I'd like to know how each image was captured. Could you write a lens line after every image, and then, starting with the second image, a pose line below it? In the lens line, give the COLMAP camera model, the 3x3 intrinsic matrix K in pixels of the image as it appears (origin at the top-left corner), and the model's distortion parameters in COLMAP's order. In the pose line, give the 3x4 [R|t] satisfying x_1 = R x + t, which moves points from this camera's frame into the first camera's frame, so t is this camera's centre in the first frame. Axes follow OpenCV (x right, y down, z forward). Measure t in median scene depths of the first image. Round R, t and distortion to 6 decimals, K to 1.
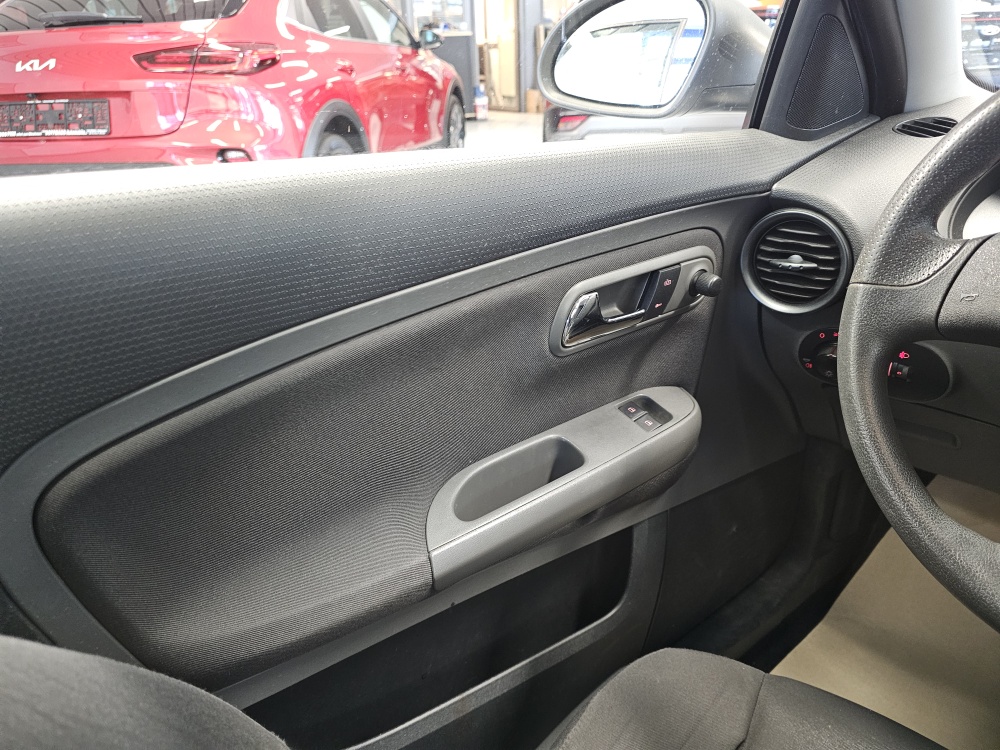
lens RADIAL K [[675.1, 0, 494.9], [0, 675.1, 372.0], [0, 0, 1]] dist [0.010957, -0.006208]
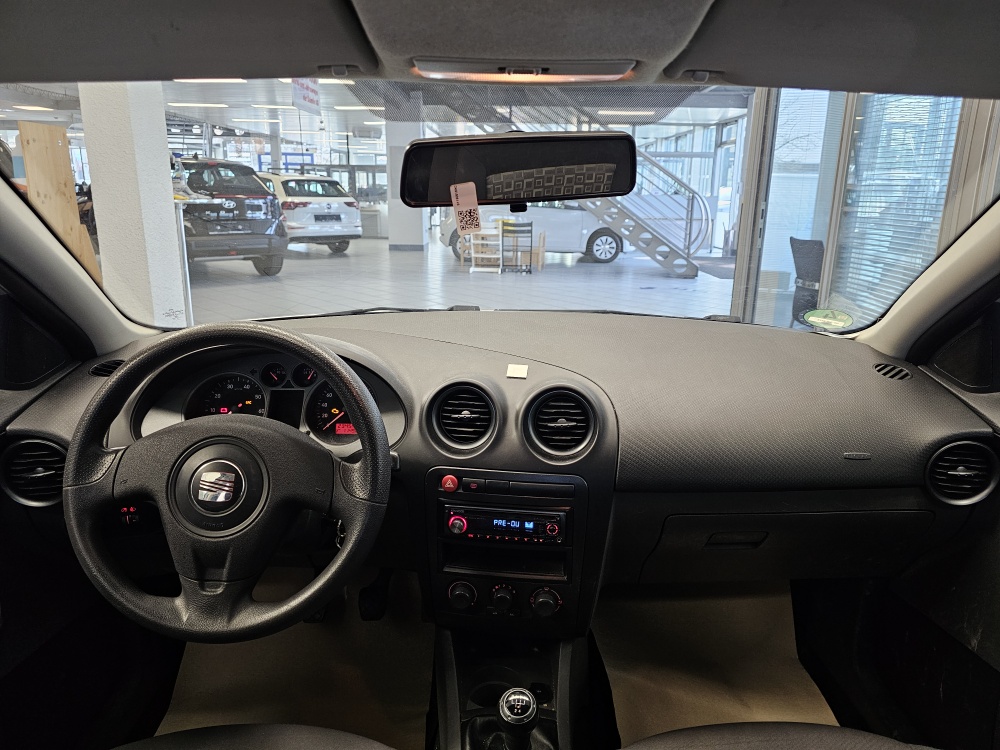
lens RADIAL K [[660.4, 0, 500.0], [0, 660.4, 375.0], [0, 0, 1]] dist [0.075350, -0.088371]
pose [[0.592992, -0.169241, 0.787221, -0.072120], [0.323856, 0.945229, -0.040742, 0.019582], [-0.737209, 0.279106, 0.615323, -0.686409]]
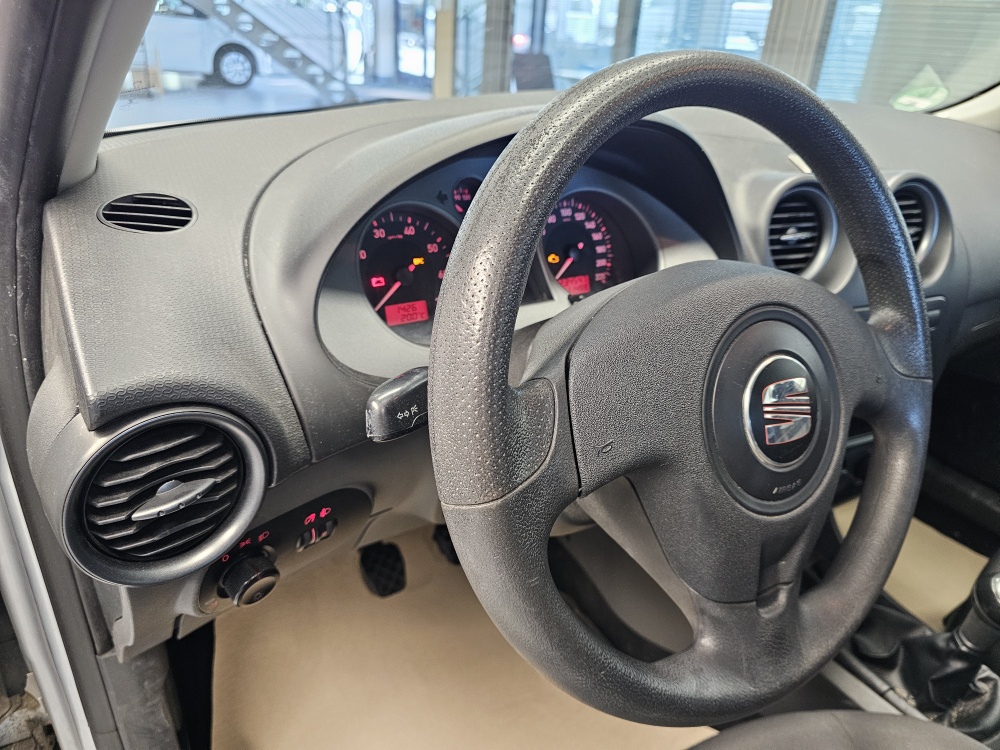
lens RADIAL K [[687.1, 0, 500.0], [0, 687.1, 375.0], [0, 0, 1]] dist [0.010022, 0.000148]
pose [[0.084169, -0.409295, 0.908512, -0.002399], [0.382732, 0.855089, 0.349770, -0.340954], [-0.920017, 0.318277, 0.228622, 0.602582]]
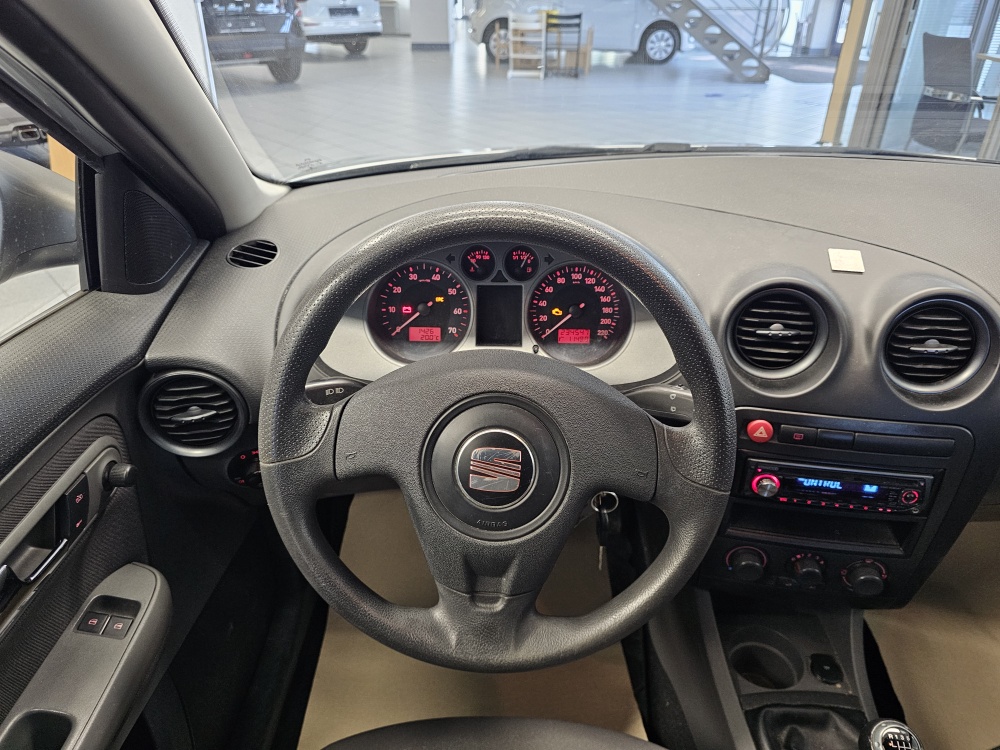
lens RADIAL K [[675.1, 0, 494.9], [0, 675.1, 372.0], [0, 0, 1]] dist [0.010957, -0.006208]
pose [[0.618971, -0.361079, 0.697494, 0.023084], [0.322479, 0.926587, 0.193502, -0.276338], [-0.716158, 0.105155, 0.689971, -0.061424]]
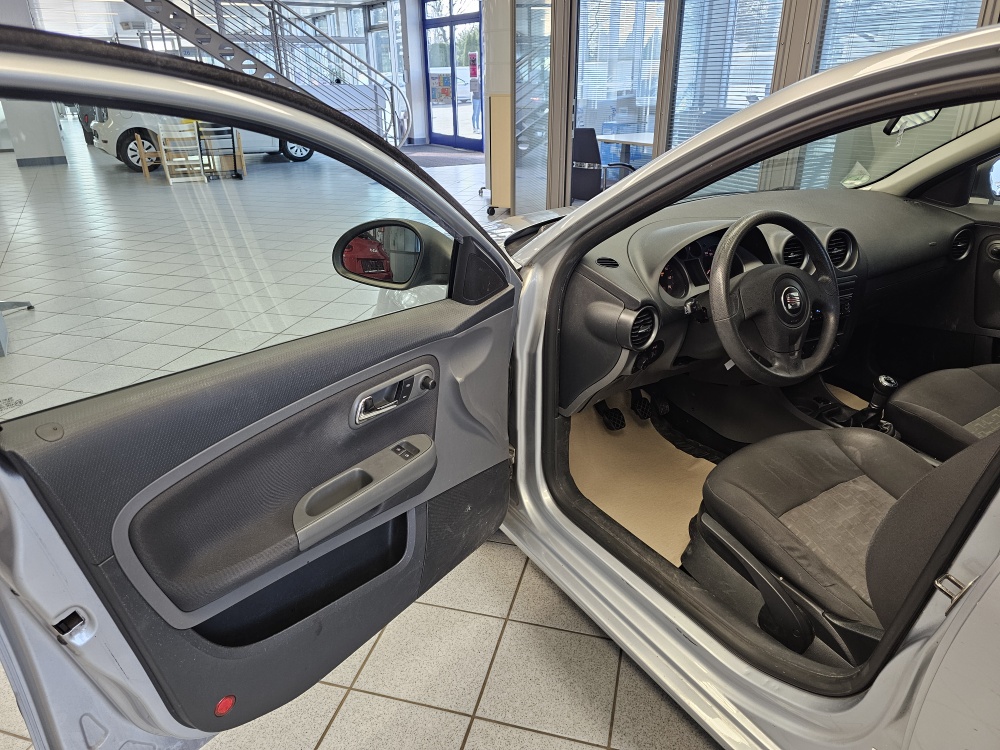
lens RADIAL K [[687.1, 0, 500.0], [0, 687.1, 375.0], [0, 0, 1]] dist [0.010022, 0.000148]
pose [[0.085396, -0.364375, 0.927329, -1.806415], [0.447438, 0.845623, 0.291067, -0.924197], [-0.890228, 0.390066, 0.235248, 0.957013]]
